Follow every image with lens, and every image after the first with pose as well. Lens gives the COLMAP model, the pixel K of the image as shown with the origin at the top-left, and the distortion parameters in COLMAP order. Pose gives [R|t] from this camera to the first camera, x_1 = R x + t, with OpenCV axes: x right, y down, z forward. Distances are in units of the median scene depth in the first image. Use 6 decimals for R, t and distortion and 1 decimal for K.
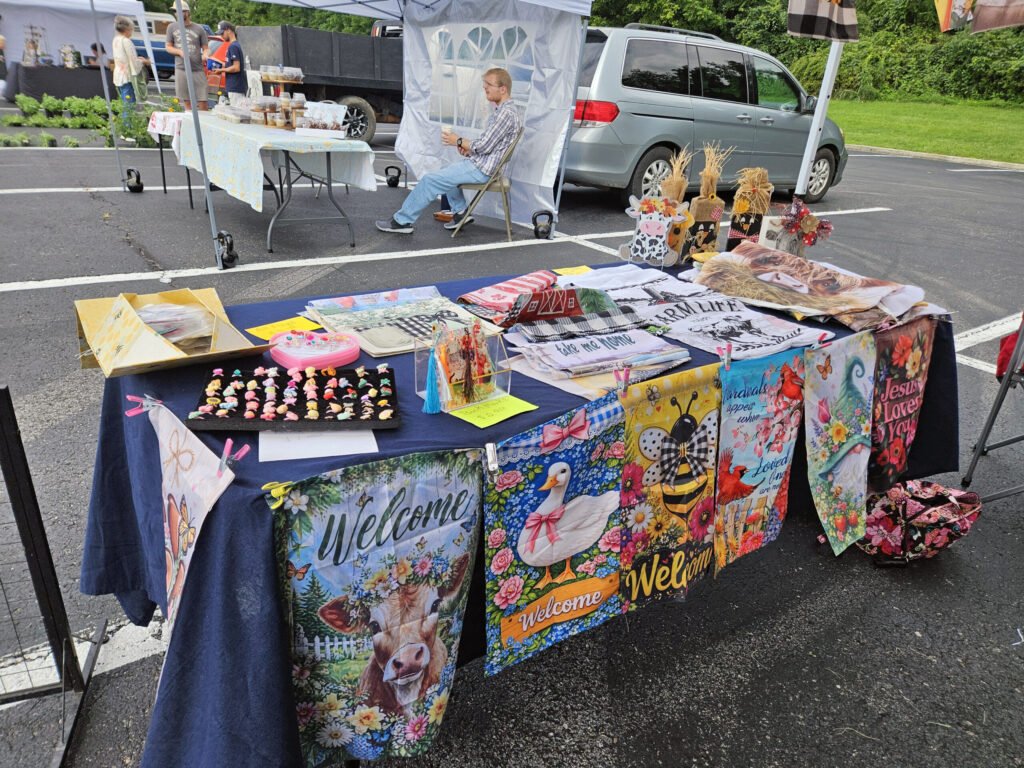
lens RADIAL K [[685.3, 0, 515.5], [0, 685.3, 402.8], [0, 0, 1]] dist [0.069900, -0.053173]
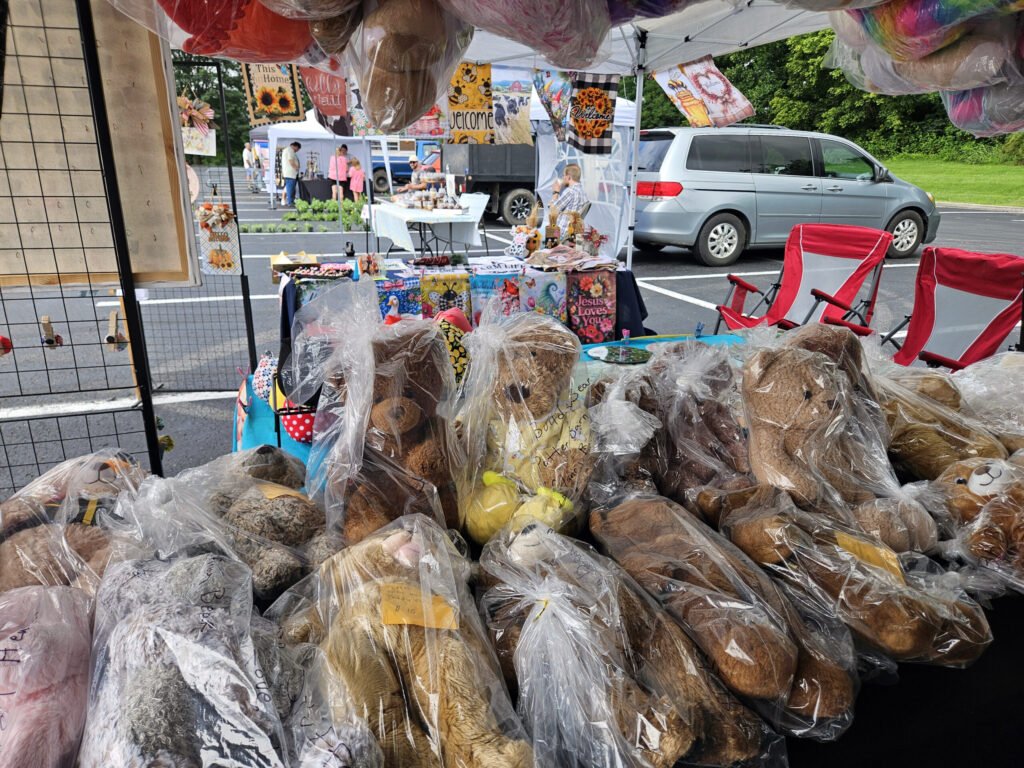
lens RADIAL K [[685.3, 0, 515.5], [0, 685.3, 402.8], [0, 0, 1]] dist [0.069900, -0.053173]
pose [[0.955386, 0.041503, -0.292431, 0.247970], [-0.073881, 0.992184, -0.100558, 0.136568], [0.285972, 0.117677, 0.950985, -0.284771]]
